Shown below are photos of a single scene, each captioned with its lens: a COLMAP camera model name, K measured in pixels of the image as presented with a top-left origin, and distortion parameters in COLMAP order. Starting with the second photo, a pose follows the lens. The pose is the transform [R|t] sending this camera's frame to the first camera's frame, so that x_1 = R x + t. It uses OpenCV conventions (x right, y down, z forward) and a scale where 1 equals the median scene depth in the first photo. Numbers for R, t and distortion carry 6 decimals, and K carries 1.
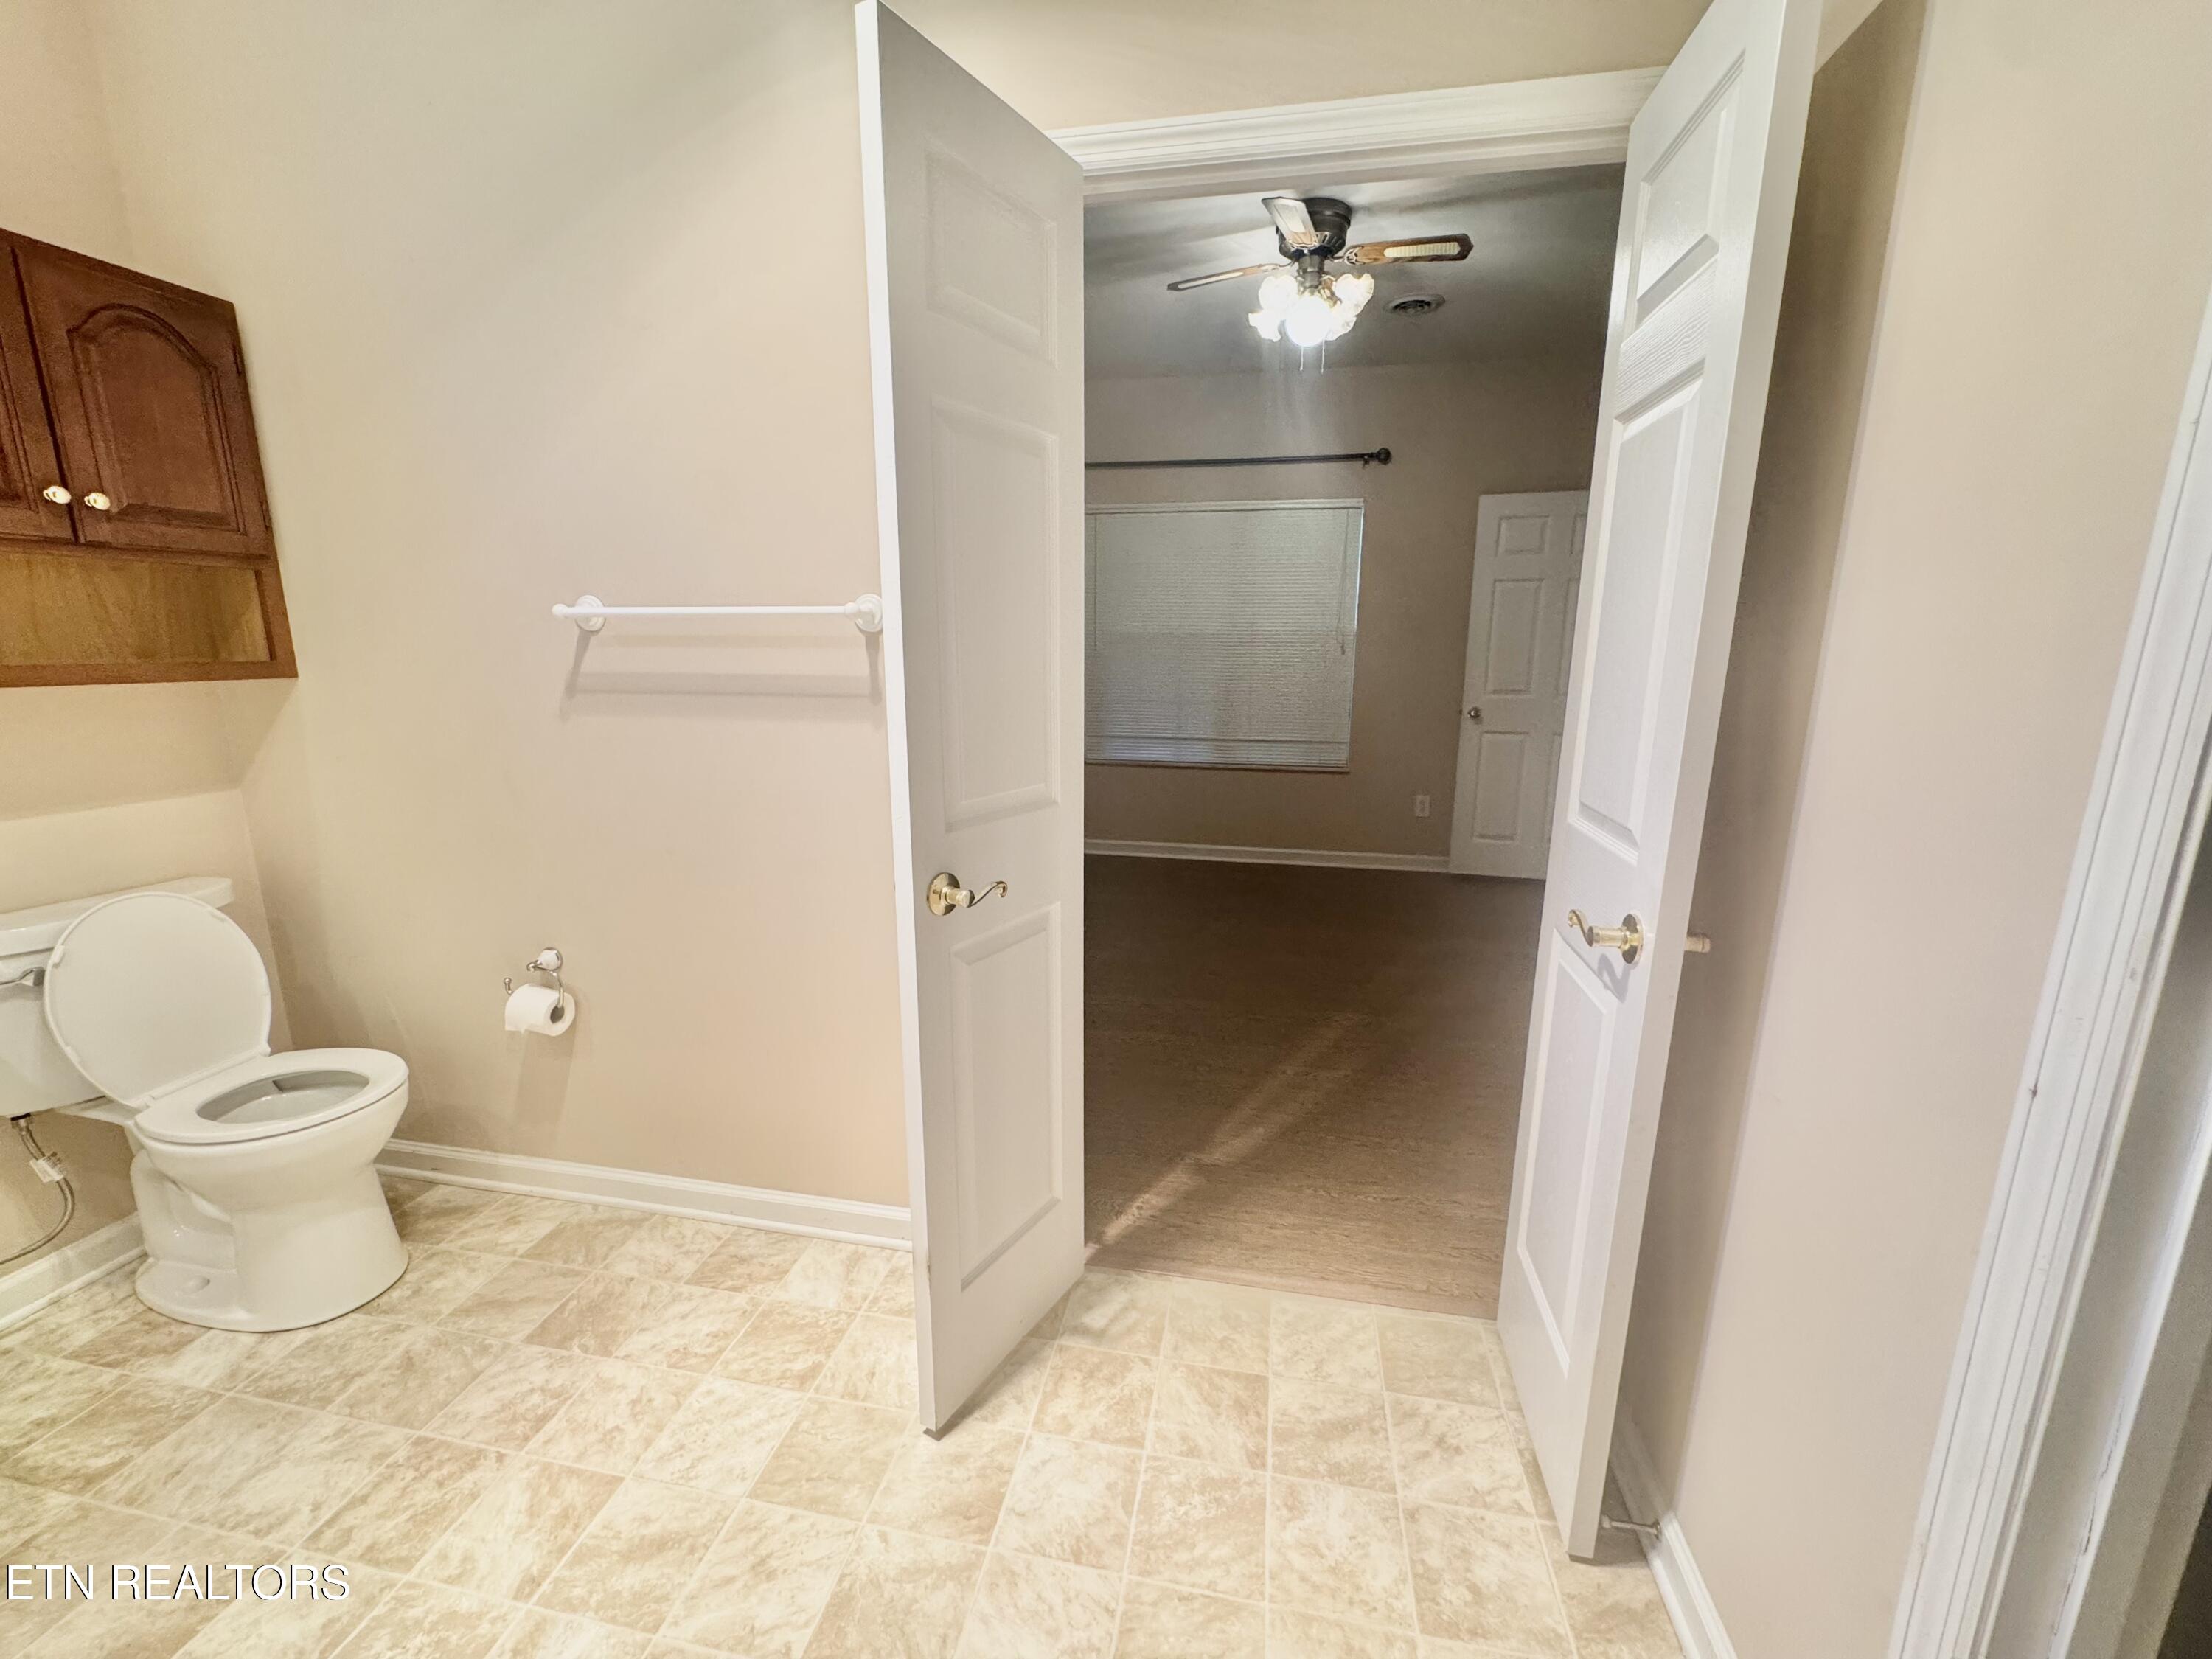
lens RADIAL K [[875.0, 0, 1055.1], [0, 875.0, 769.0], [0, 0, 1]] dist [0.007949, -0.000659]
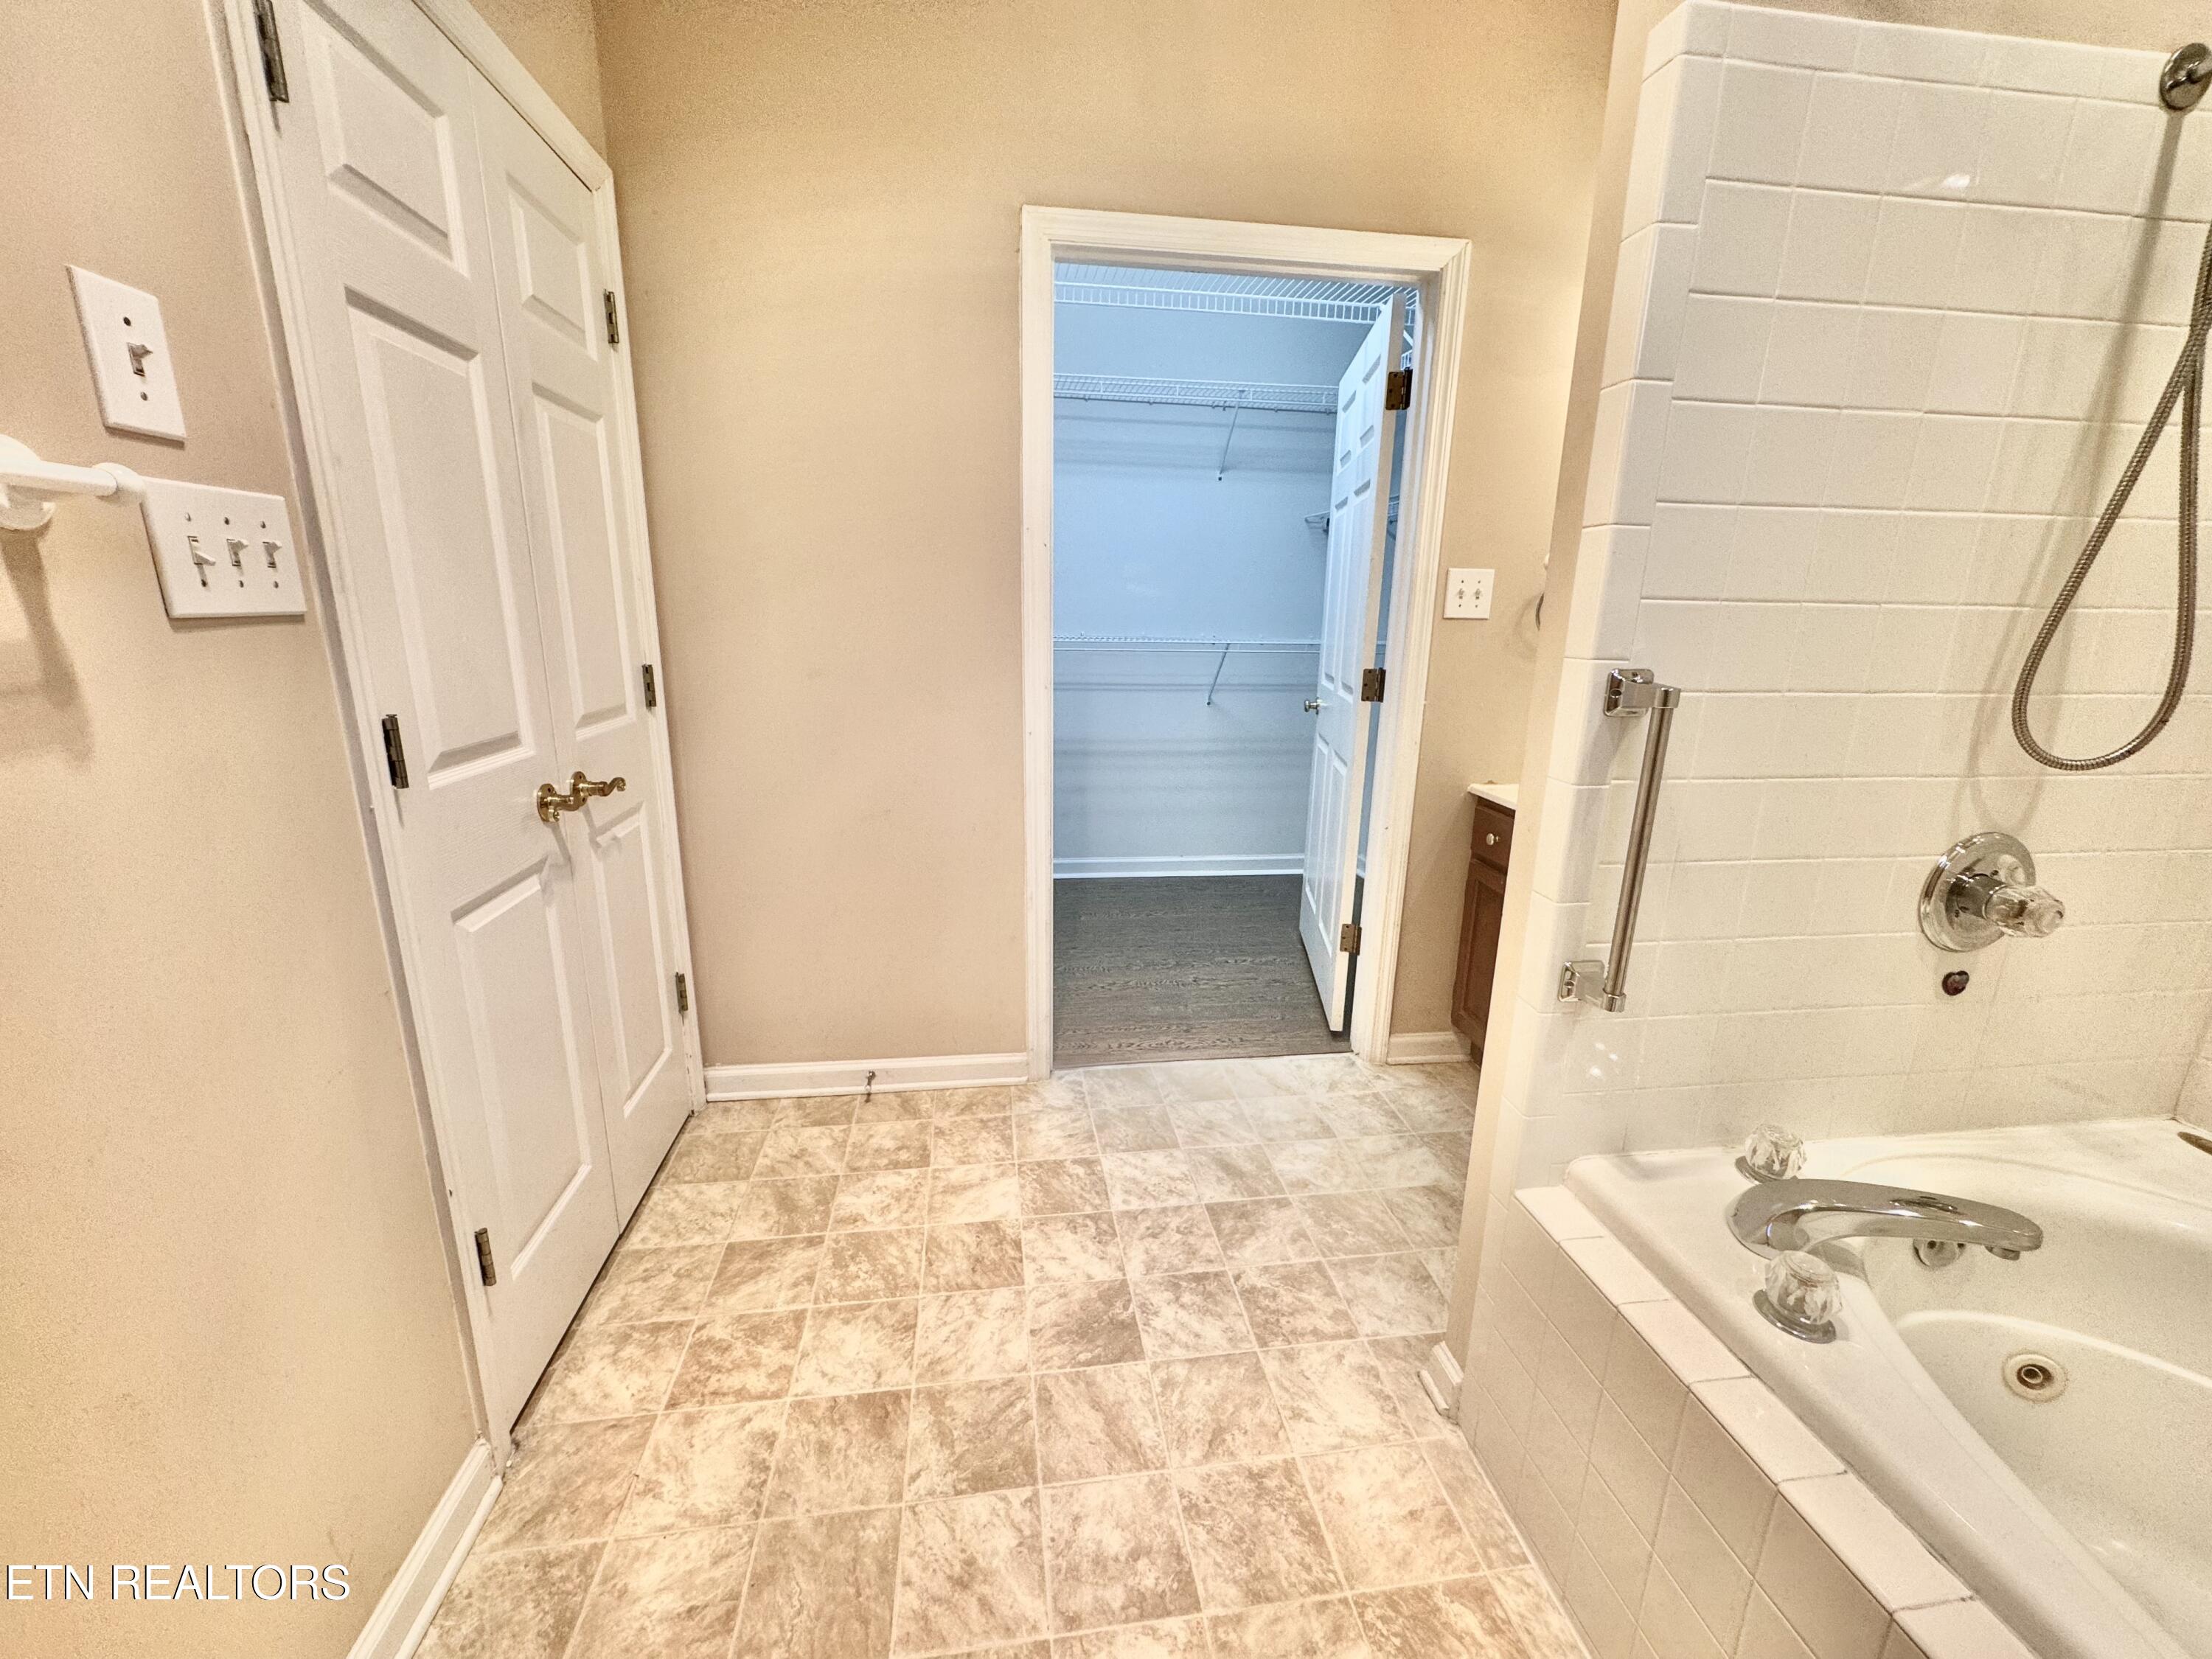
lens RADIAL K [[875.0, 0, 1107.5], [0, 875.0, 827.5], [0, 0, 1]] dist [0.007949, -0.000659]
pose [[-0.342132, -0.235381, 0.909693, -1.145025], [0.106796, 0.952103, 0.286521, -0.134213], [-0.933563, 0.195180, -0.300608, 1.059313]]
